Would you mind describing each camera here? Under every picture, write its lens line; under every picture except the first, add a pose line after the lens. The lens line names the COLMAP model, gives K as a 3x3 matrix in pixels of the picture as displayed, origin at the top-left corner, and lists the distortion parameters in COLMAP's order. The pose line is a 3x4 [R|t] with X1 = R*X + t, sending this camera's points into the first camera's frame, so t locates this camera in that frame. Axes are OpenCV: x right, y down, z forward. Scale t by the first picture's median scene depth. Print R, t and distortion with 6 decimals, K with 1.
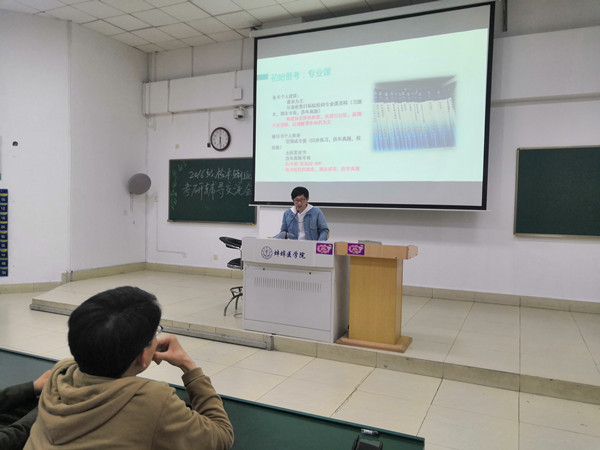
lens RADIAL K [[476.8, 0, 293.7], [0, 476.8, 222.8], [0, 0, 1]] dist [0.047279, 0.001779]
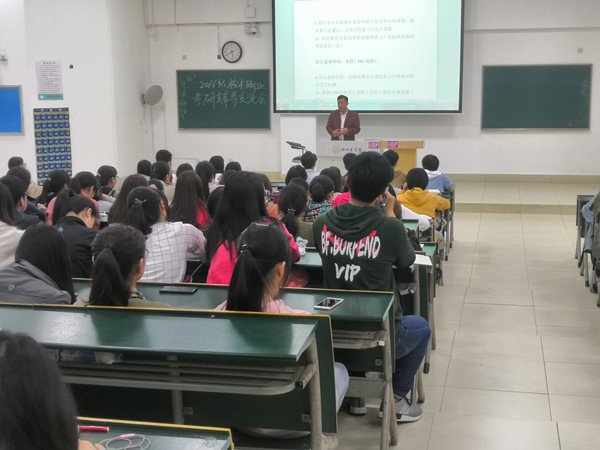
lens RADIAL K [[838.7, 0, 305.6], [0, 838.7, 225.6], [0, 0, 1]] dist [0.105576, 0.000000]
pose [[0.976981, -0.066124, 0.202818, -0.401338], [0.037608, 0.989244, 0.141361, -0.047861], [-0.209984, -0.130479, 0.968959, -0.944419]]
